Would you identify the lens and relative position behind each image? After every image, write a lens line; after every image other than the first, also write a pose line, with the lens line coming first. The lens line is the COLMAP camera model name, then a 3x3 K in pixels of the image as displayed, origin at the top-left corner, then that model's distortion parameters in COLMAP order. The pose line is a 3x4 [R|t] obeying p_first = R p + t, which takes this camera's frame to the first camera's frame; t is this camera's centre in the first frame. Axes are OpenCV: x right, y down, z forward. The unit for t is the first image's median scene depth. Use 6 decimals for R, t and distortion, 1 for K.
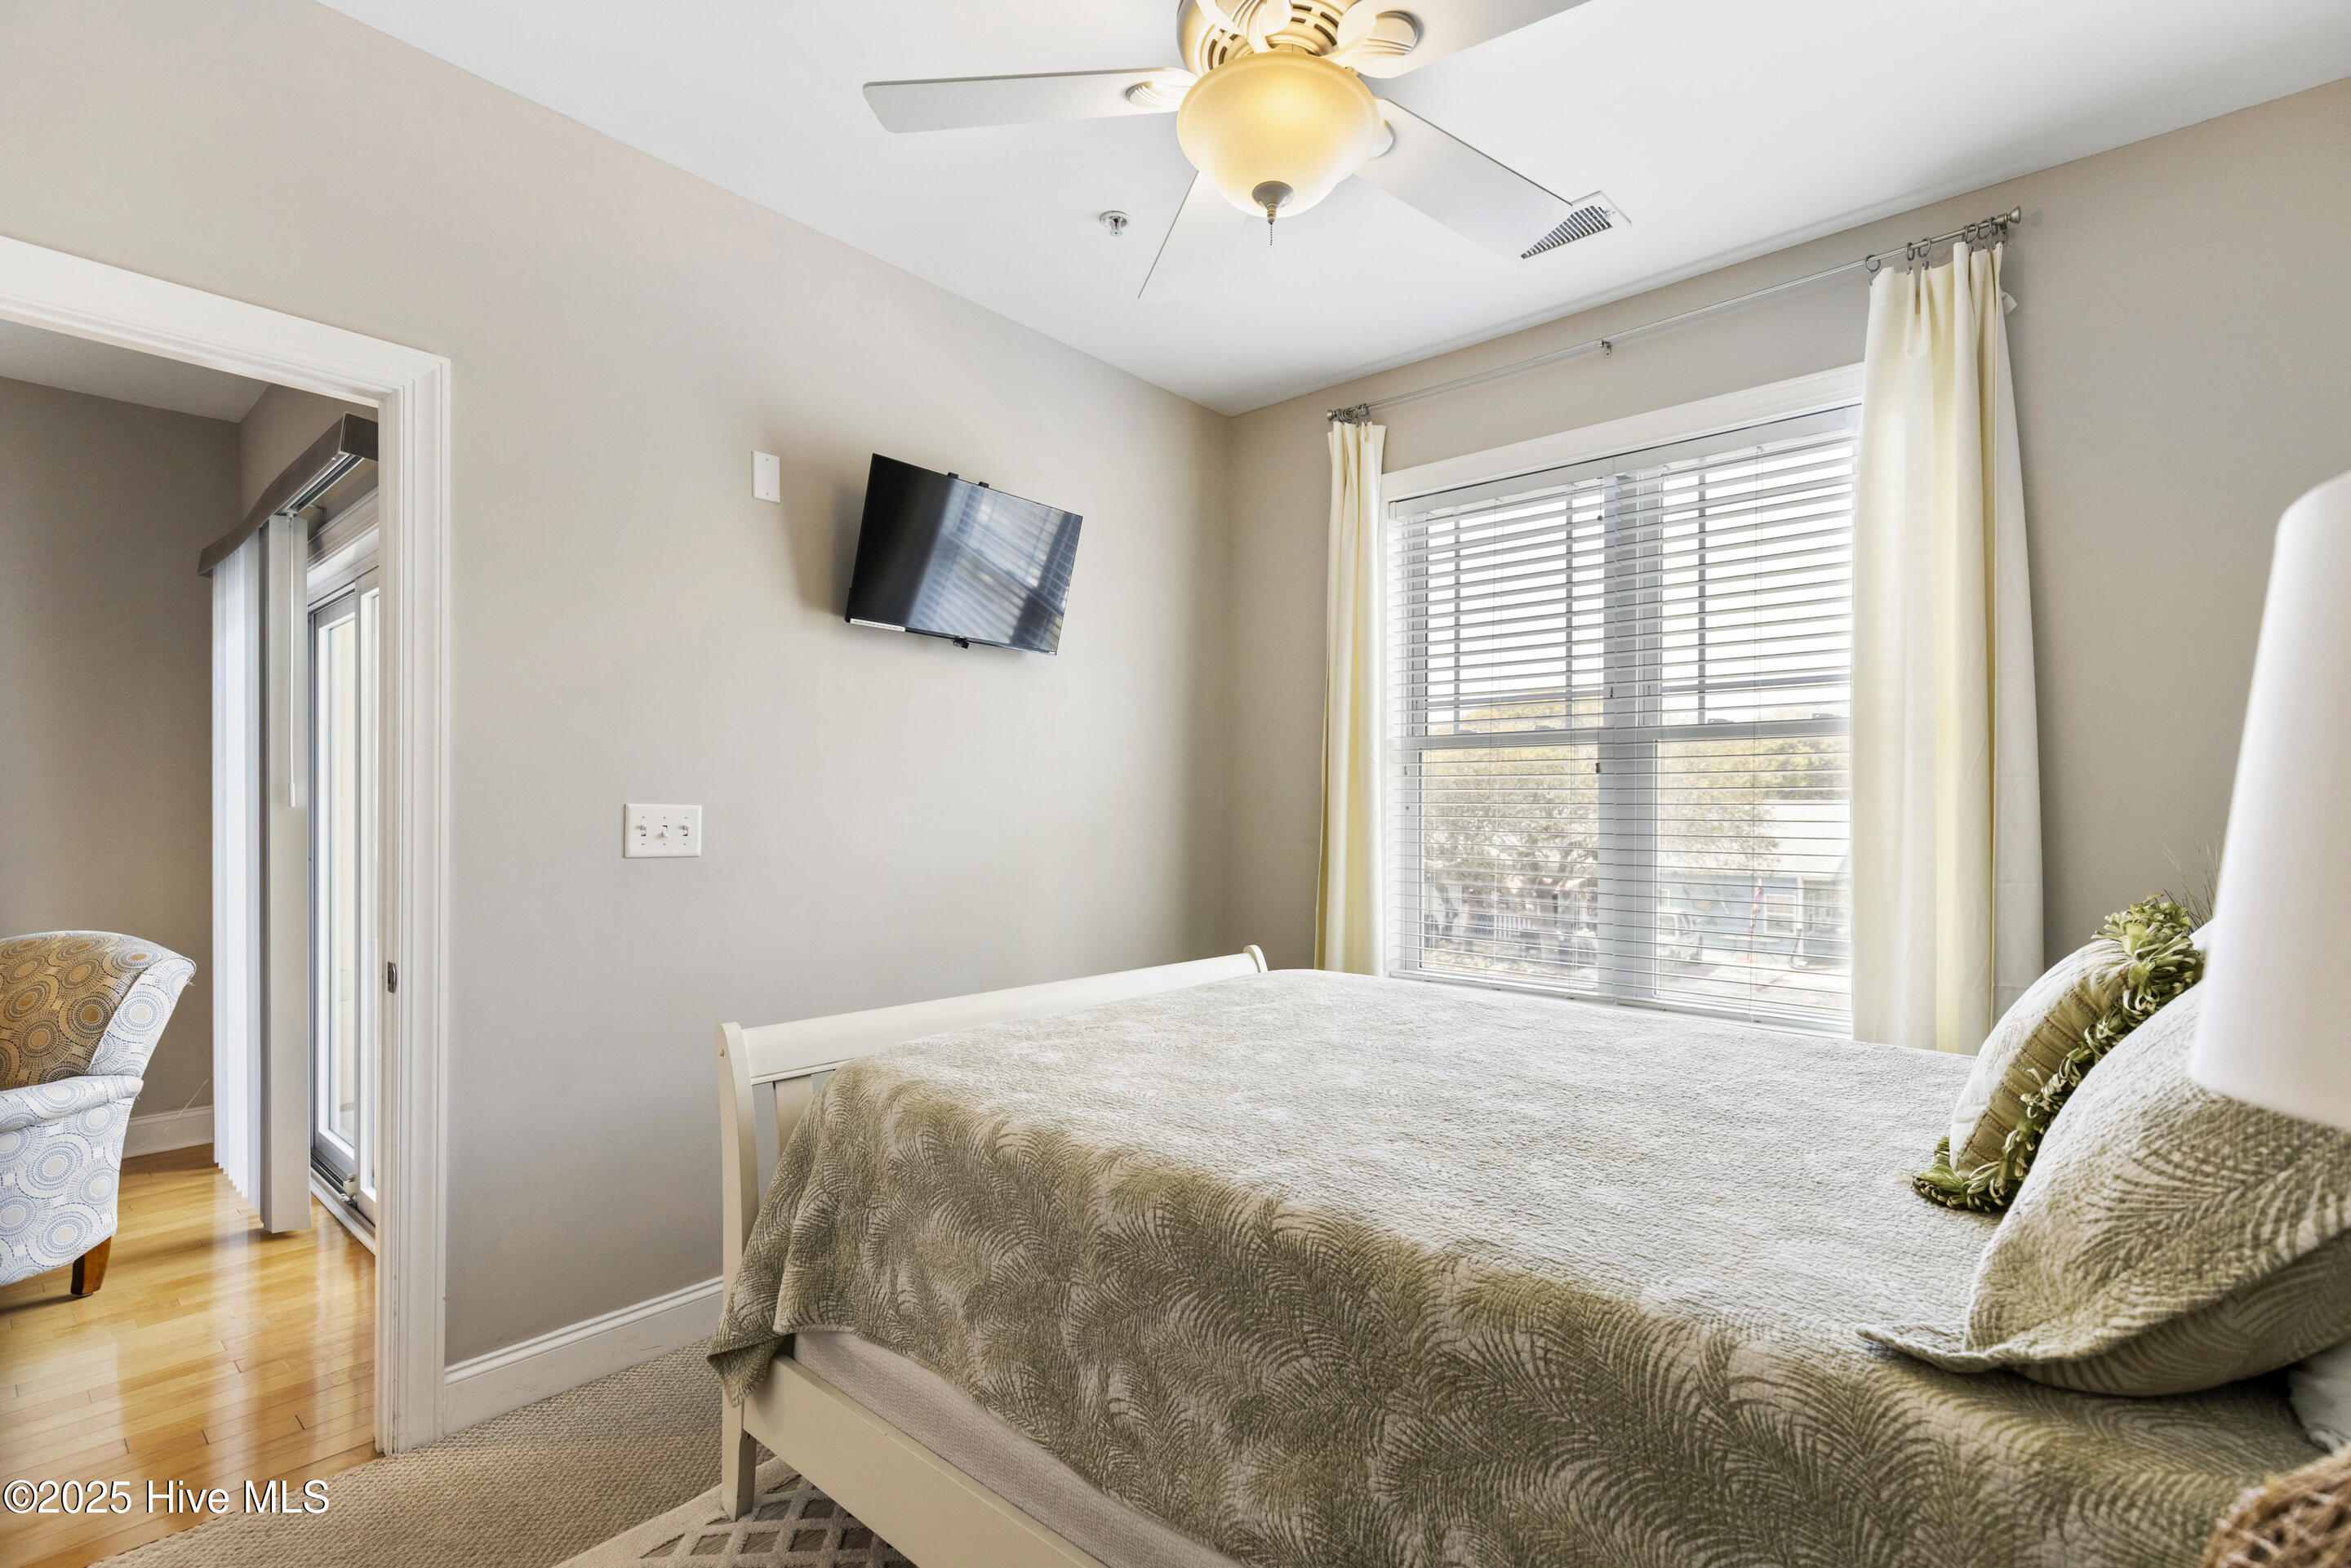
lens RADIAL K [[1074.5, 0, 1168.0], [0, 1074.5, 816.2], [0, 0, 1]] dist [0.003696, 0.000267]
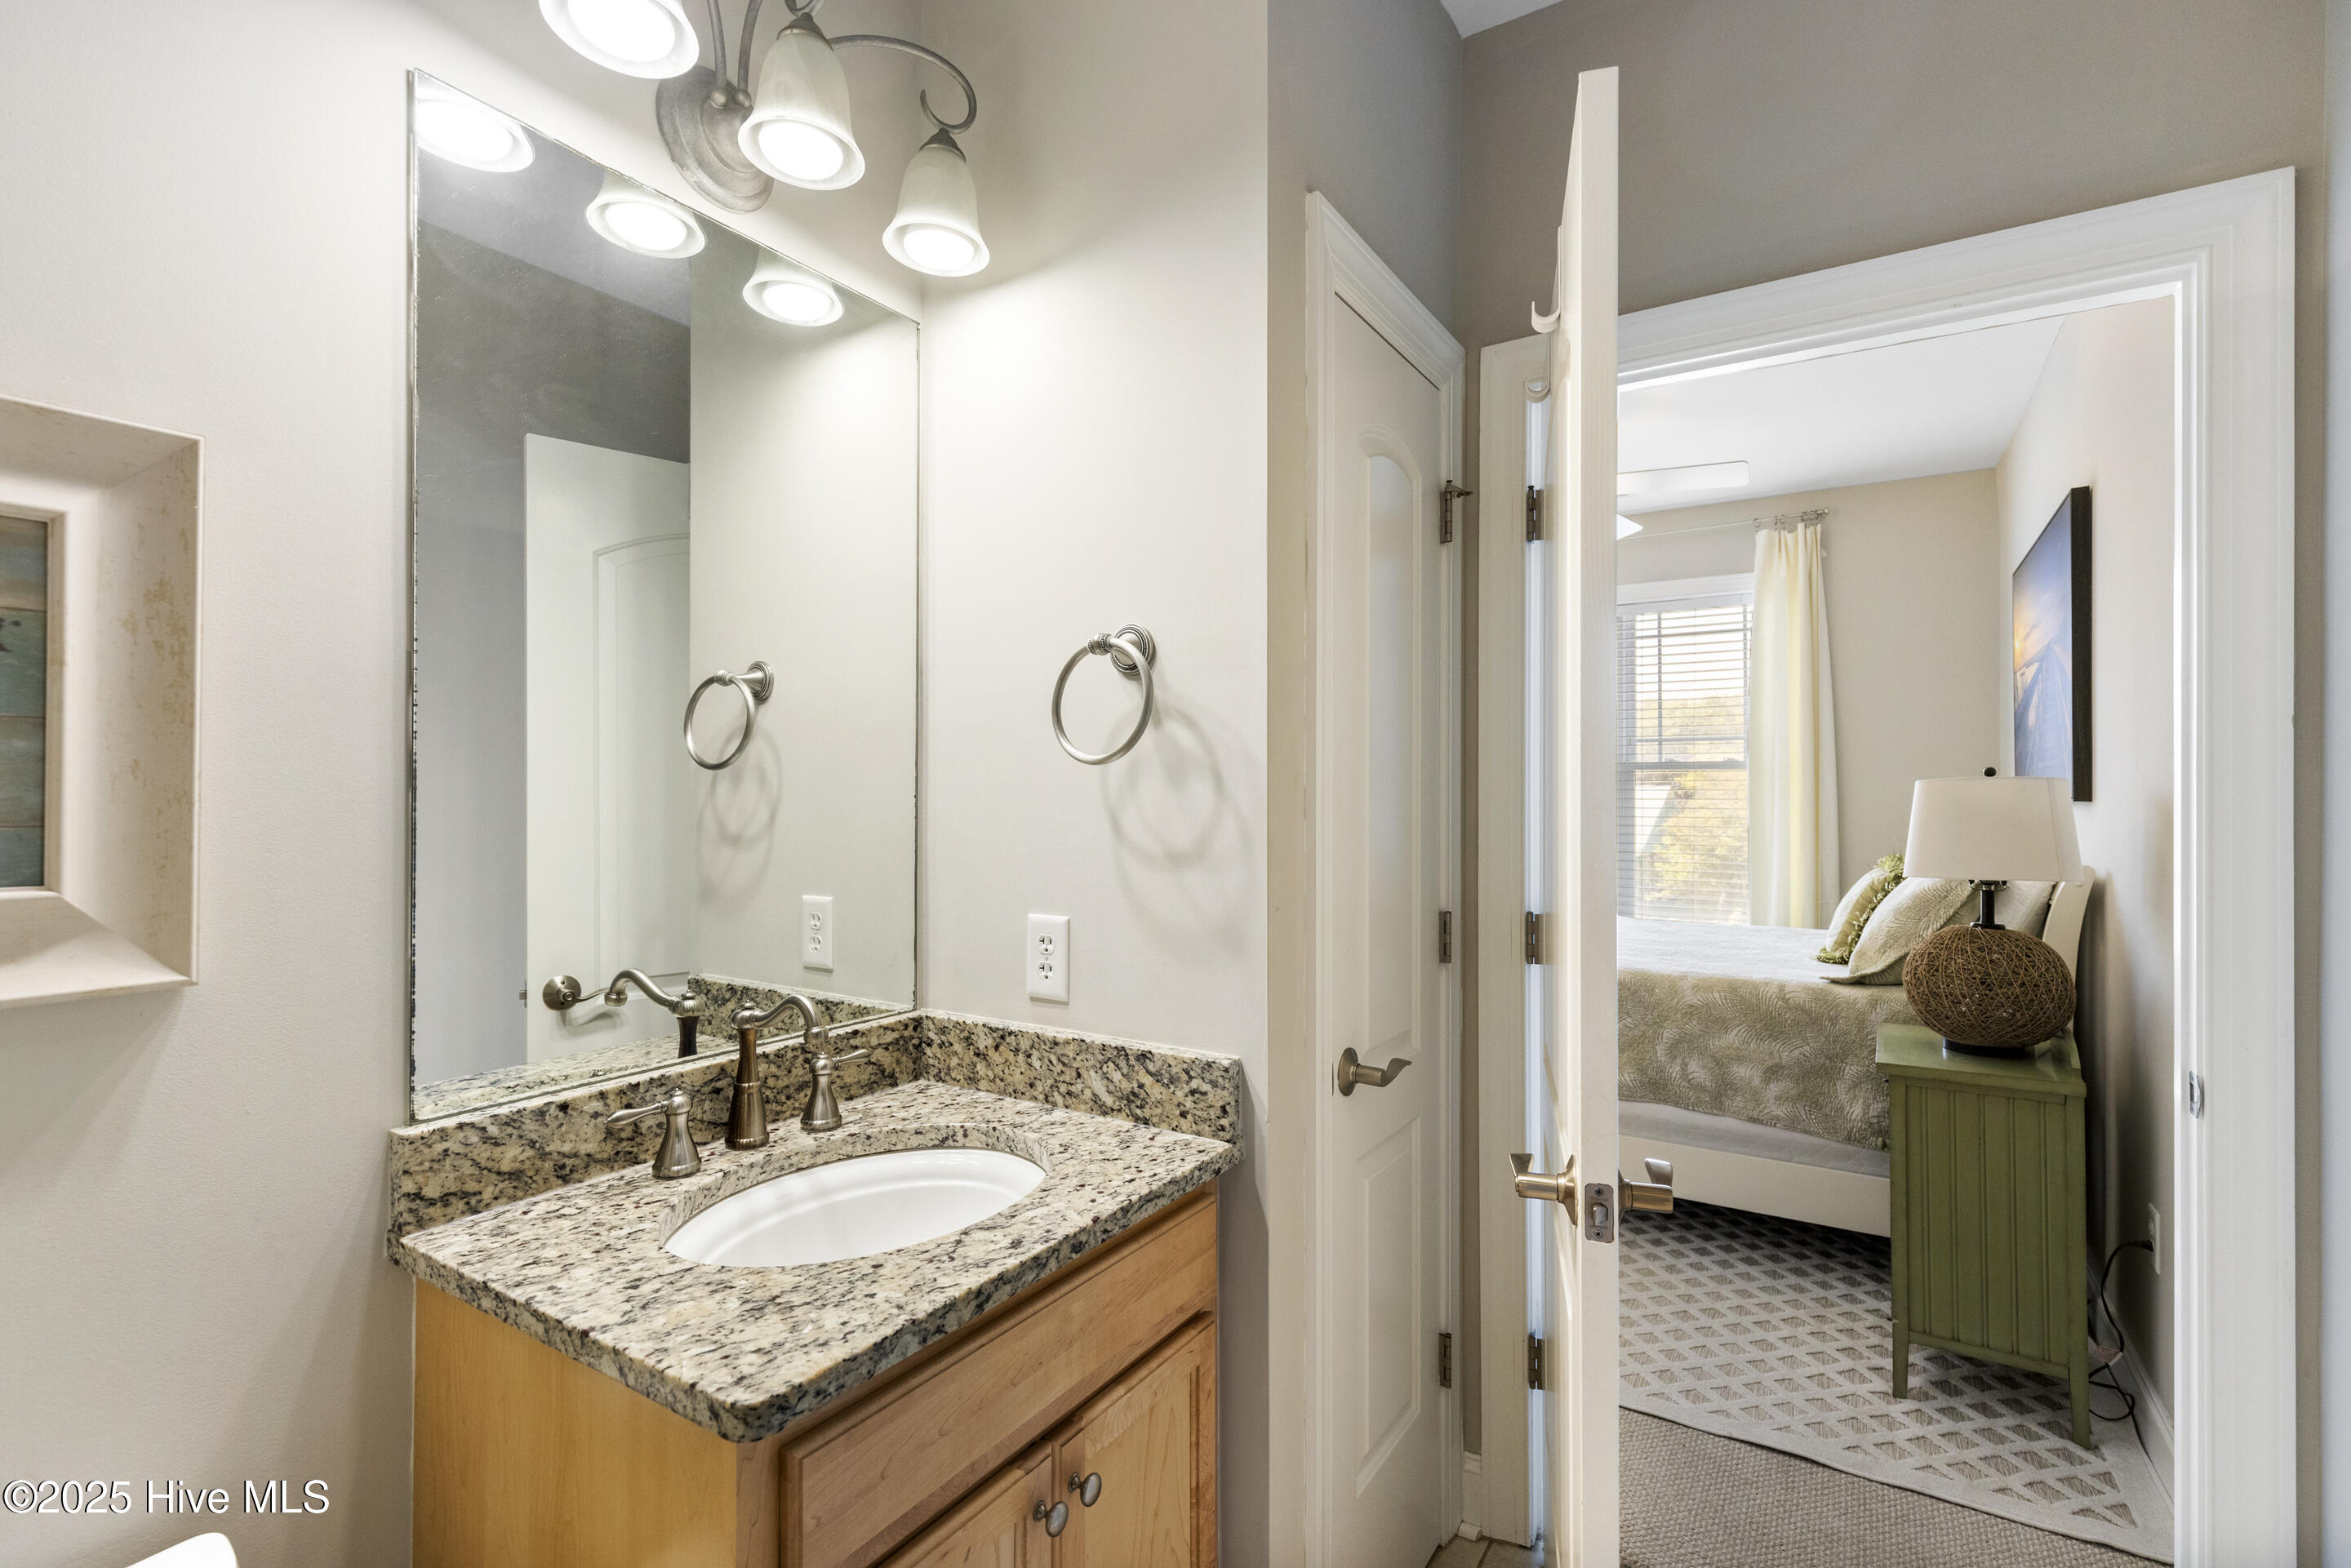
lens RADIAL K [[1074.0, 0, 1174.7], [0, 1074.0, 791.7], [0, 0, 1]] dist [0.000385, 0.000191]
pose [[0.987584, 0.000216, 0.157092, -1.420597], [0.000918, 0.999974, -0.007149, -0.064555], [-0.157090, 0.007204, 0.987558, -1.518723]]
